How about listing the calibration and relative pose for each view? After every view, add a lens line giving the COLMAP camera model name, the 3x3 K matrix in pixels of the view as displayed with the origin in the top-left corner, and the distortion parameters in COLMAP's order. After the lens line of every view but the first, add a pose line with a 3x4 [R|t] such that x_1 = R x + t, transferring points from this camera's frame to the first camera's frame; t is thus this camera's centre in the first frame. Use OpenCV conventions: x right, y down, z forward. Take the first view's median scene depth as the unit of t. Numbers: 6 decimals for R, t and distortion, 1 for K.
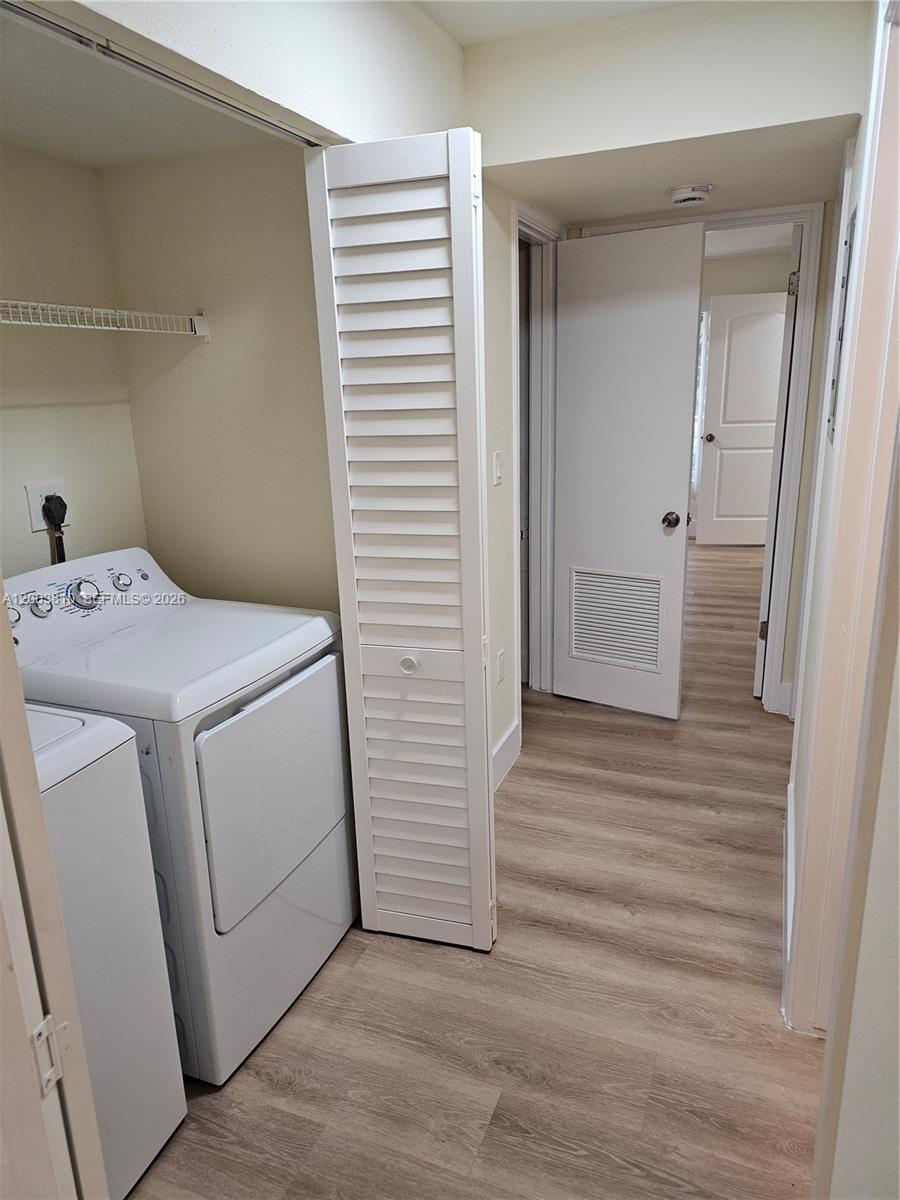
lens RADIAL K [[804.1, 0, 447.2], [0, 804.1, 599.3], [0, 0, 1]] dist [0.060597, -0.050415]
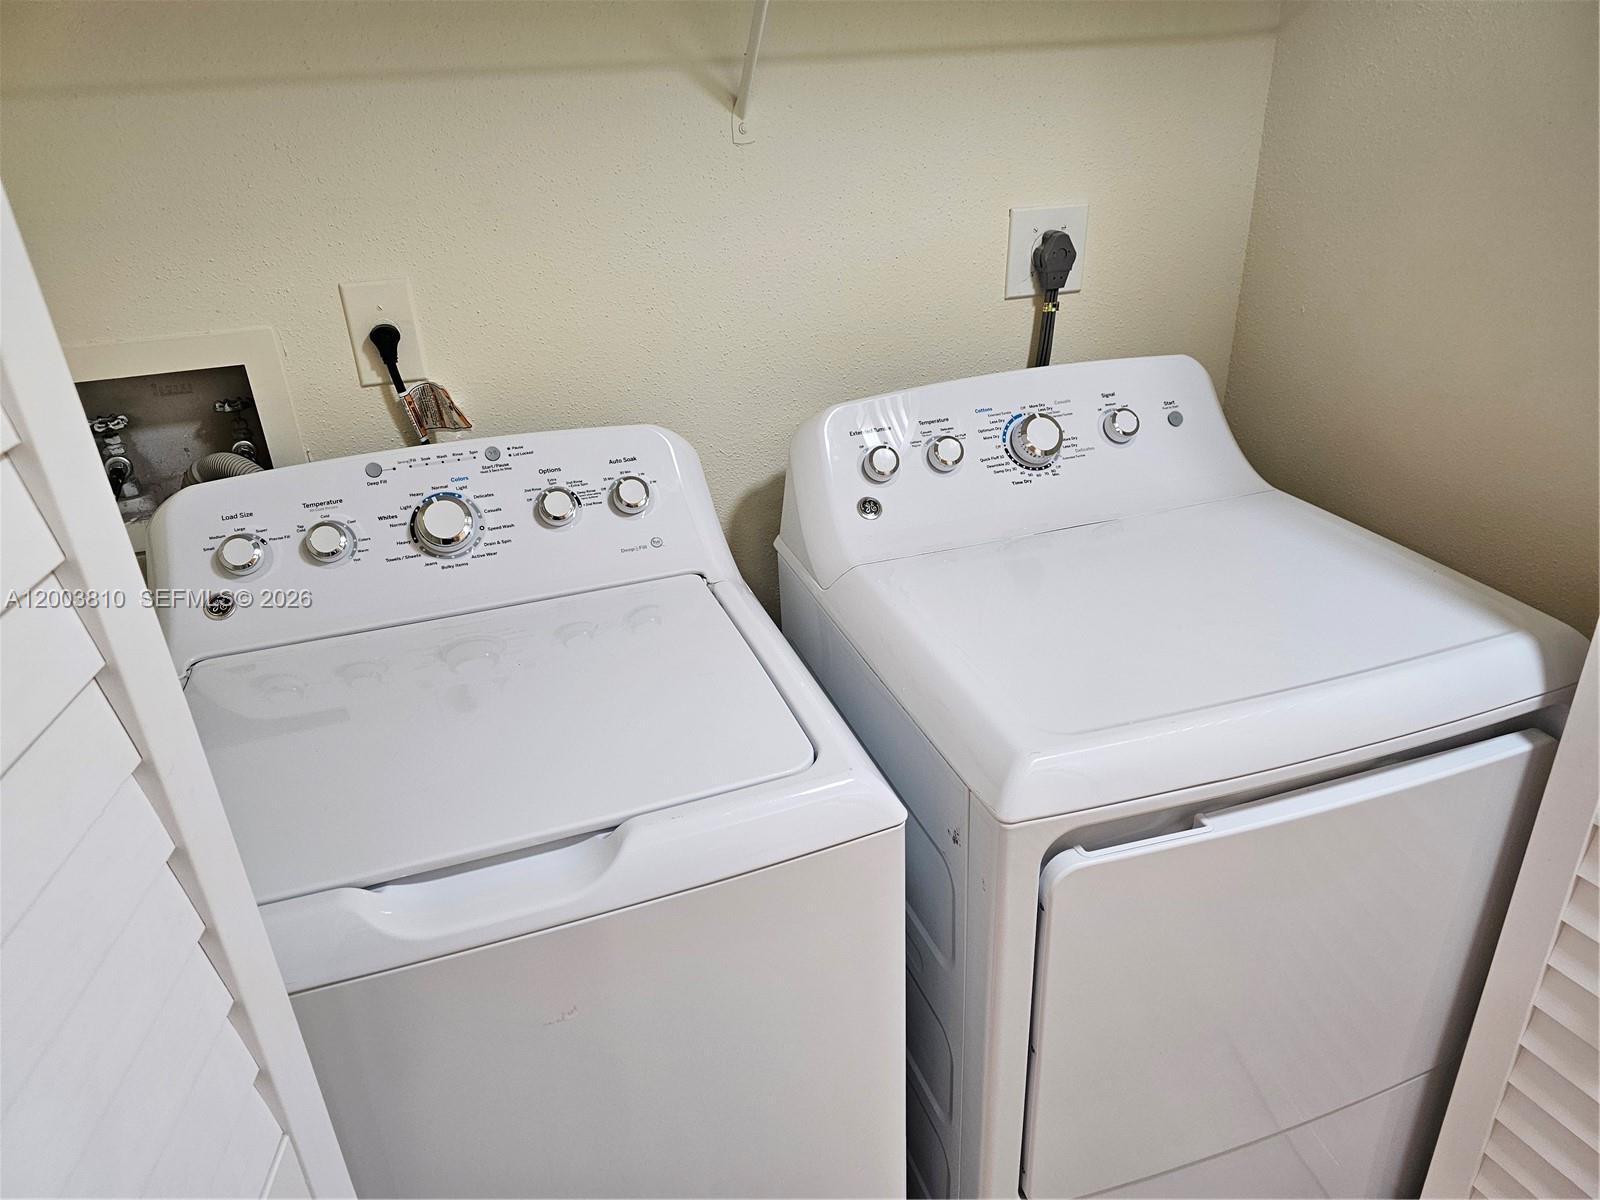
lens RADIAL K [[1072.2, 0, 808.0], [0, 1072.2, 592.9], [0, 0, 1]] dist [0.060597, -0.050415]
pose [[0.653231, 0.337591, -0.677732, -0.037048], [-0.174690, 0.938148, 0.298935, -0.091563], [0.736731, -0.076881, 0.671801, 0.402468]]
